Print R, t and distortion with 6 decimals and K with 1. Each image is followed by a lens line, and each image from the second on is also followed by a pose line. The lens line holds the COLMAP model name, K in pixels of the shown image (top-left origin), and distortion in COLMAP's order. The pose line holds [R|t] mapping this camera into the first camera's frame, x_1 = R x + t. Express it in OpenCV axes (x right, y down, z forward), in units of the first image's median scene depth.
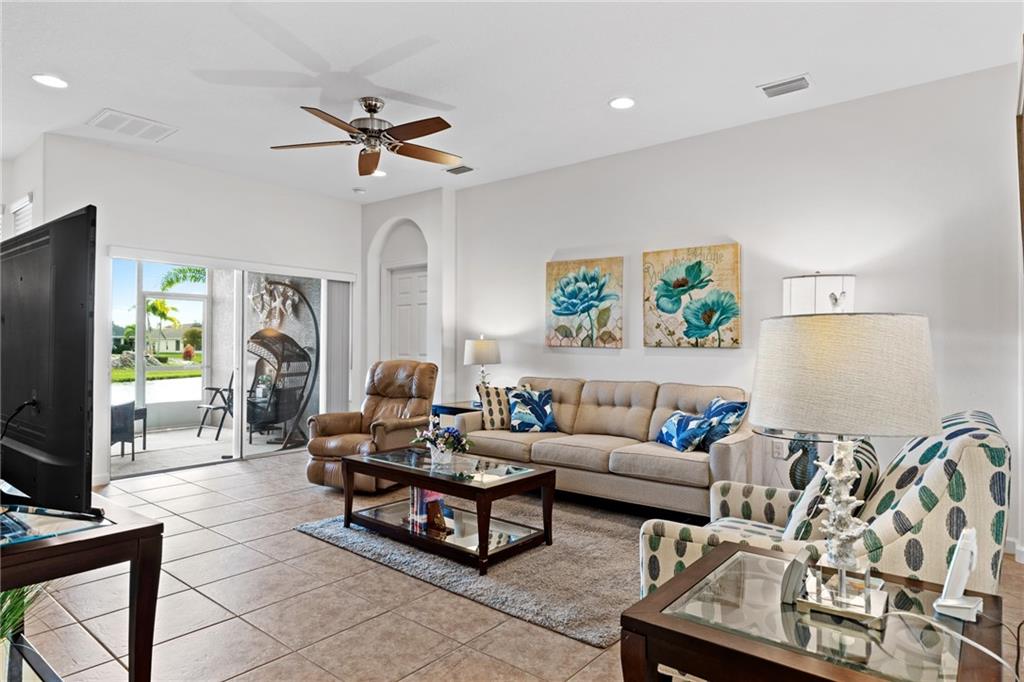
lens RADIAL K [[601.2, 0, 514.9], [0, 601.2, 341.3], [0, 0, 1]] dist [0.006786, -0.000037]
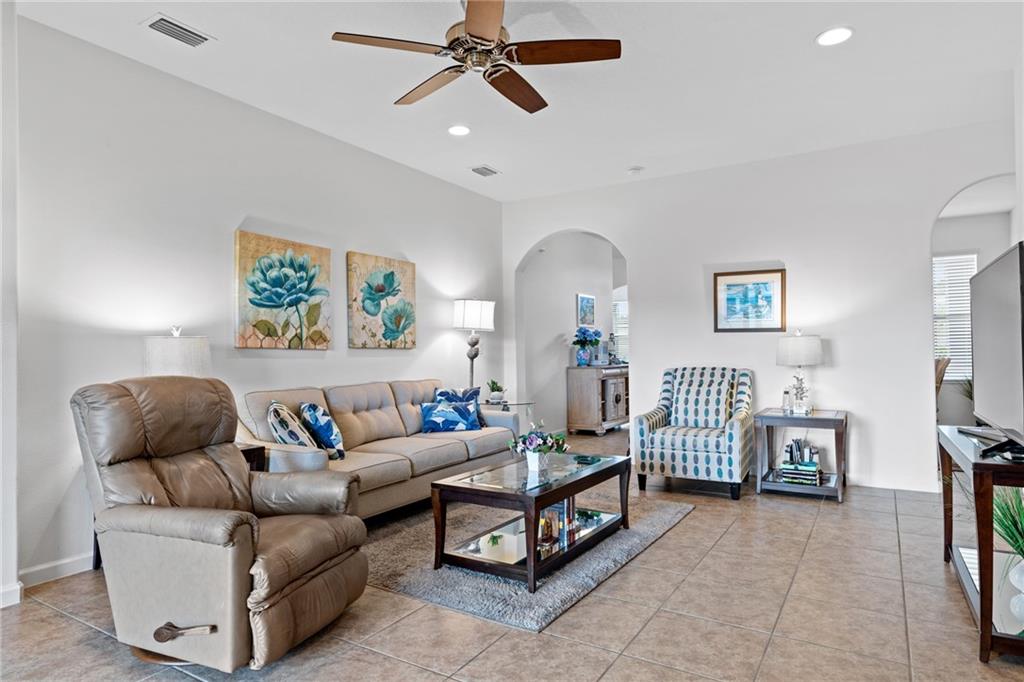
lens RADIAL K [[601.2, 0, 514.9], [0, 601.2, 341.3], [0, 0, 1]] dist [0.006786, -0.000037]
pose [[-0.141954, 0.013223, 0.989785, -0.750956], [0.001426, 0.999912, -0.013154, 0.010676], [-0.989872, -0.000455, -0.141960, 0.840842]]
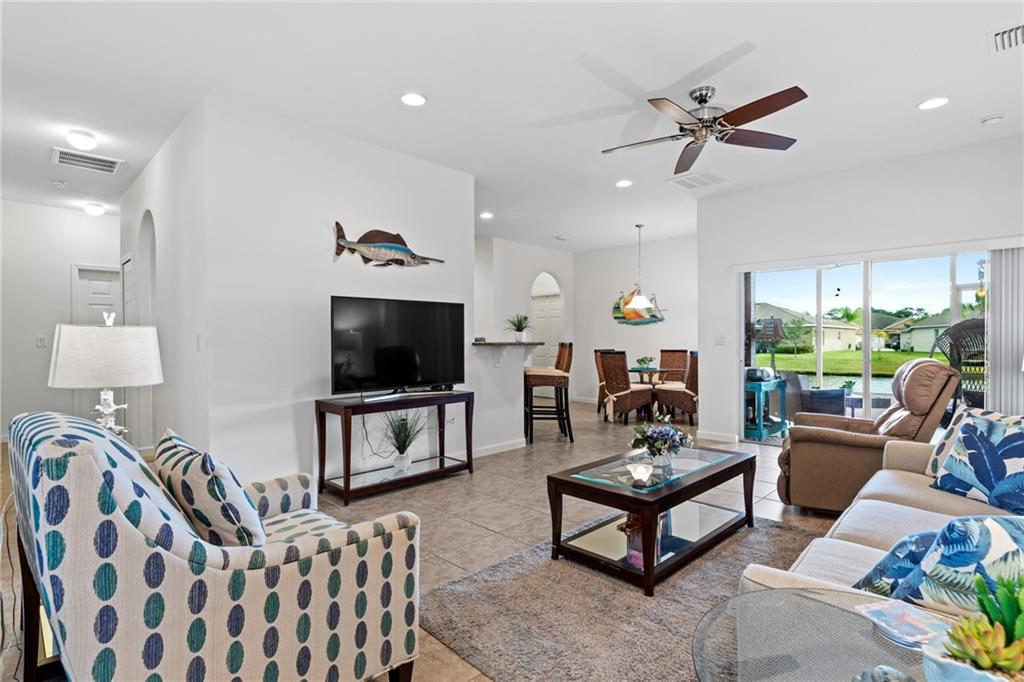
lens RADIAL K [[506.3, 0, 509.0], [0, 506.3, 344.3], [0, 0, 1]] dist [0.001820, 0.000361]
pose [[-0.101422, 0.005874, -0.994826, 0.495934], [0.010870, 0.999929, 0.004796, 0.005849], [0.994784, -0.010327, -0.101479, 0.606195]]
